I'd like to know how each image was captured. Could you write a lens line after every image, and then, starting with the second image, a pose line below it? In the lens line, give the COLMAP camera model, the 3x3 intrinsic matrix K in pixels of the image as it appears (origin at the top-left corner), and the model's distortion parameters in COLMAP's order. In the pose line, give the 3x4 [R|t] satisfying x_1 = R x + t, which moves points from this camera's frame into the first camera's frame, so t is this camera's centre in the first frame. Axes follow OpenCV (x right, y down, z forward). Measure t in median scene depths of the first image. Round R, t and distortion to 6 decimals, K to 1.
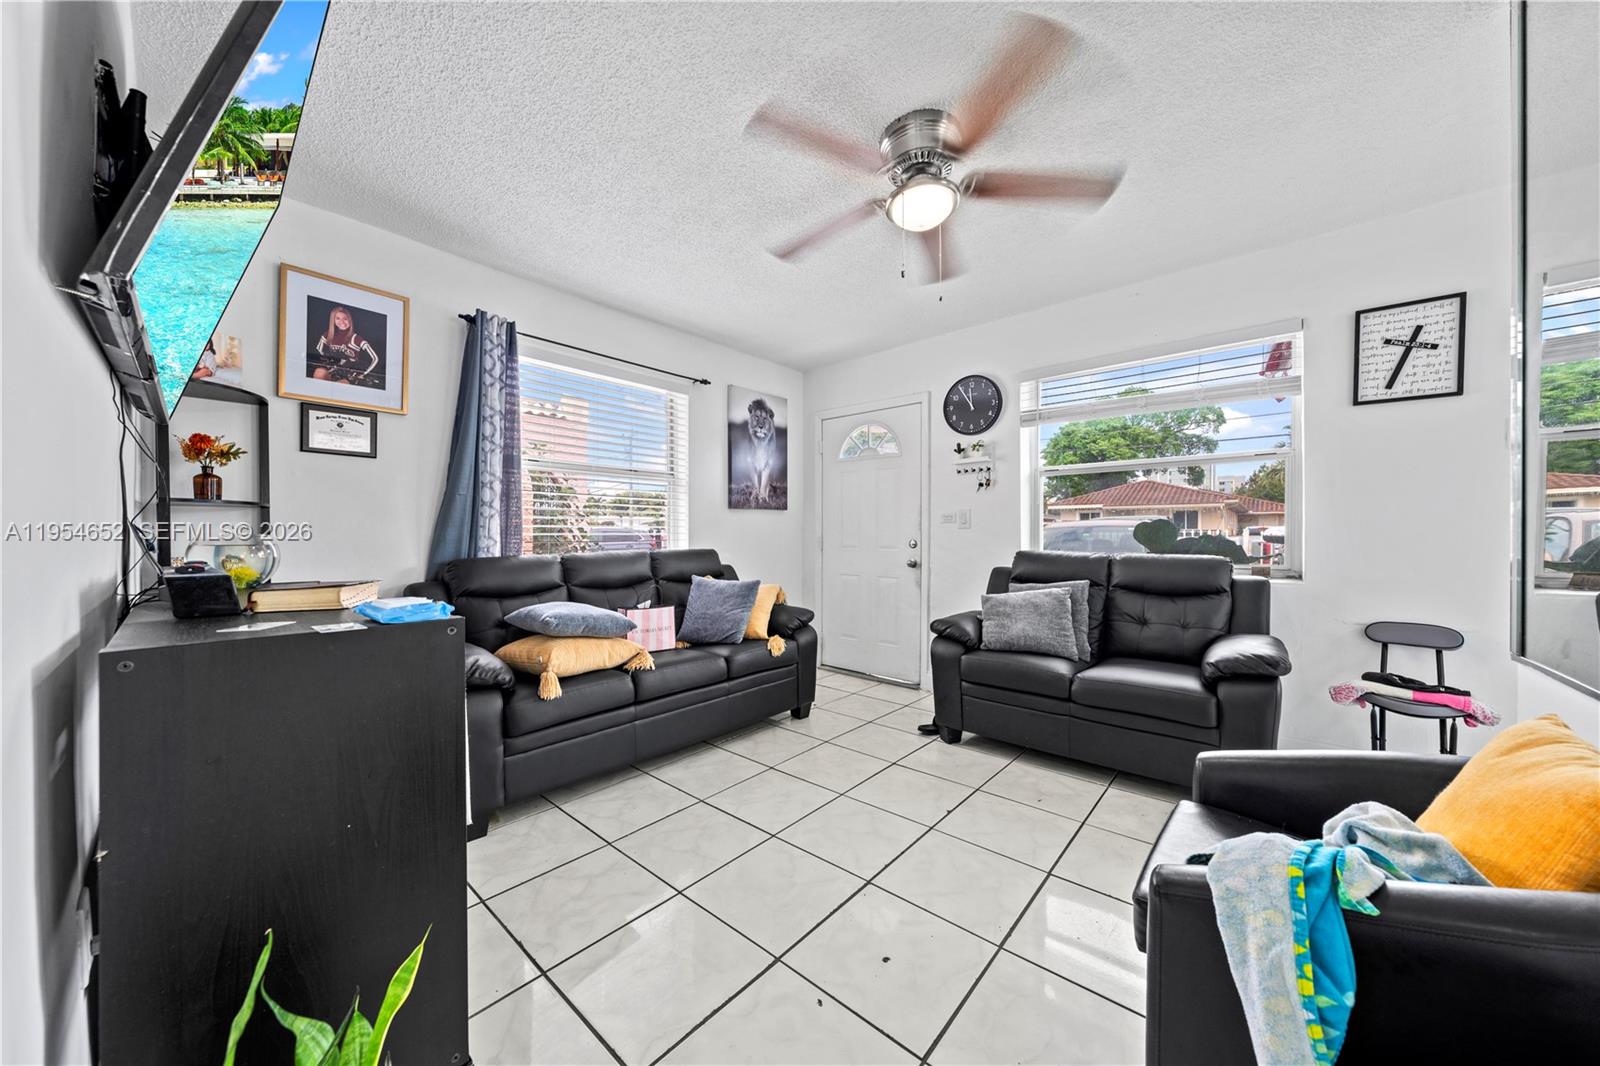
lens RADIAL K [[548.4, 0, 800.8], [0, 548.4, 531.2], [0, 0, 1]] dist [-0.002196, 0.000005]
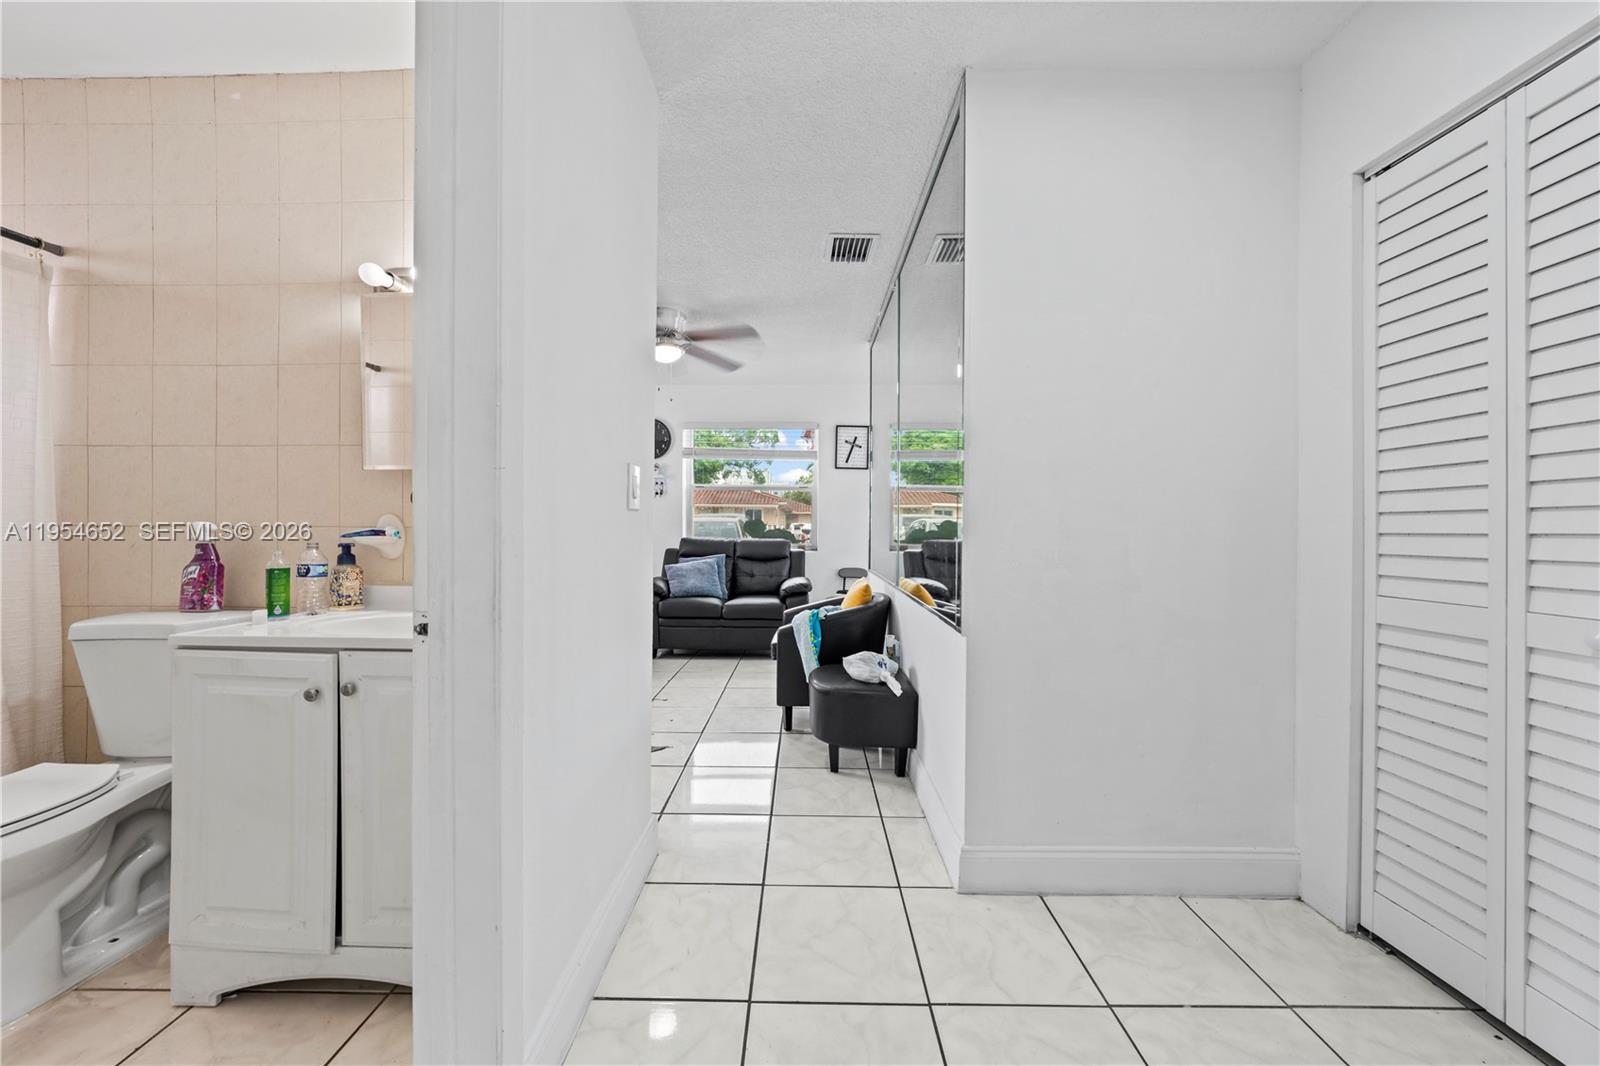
lens RADIAL K [[548.4, 0, 800.8], [0, 548.4, 531.2], [0, 0, 1]] dist [-0.002196, 0.000005]
pose [[0.763597, 0.001654, 0.645692, -0.423579], [-0.009404, 0.999919, 0.008561, 0.001188], [-0.645625, -0.012609, 0.763550, -0.489279]]
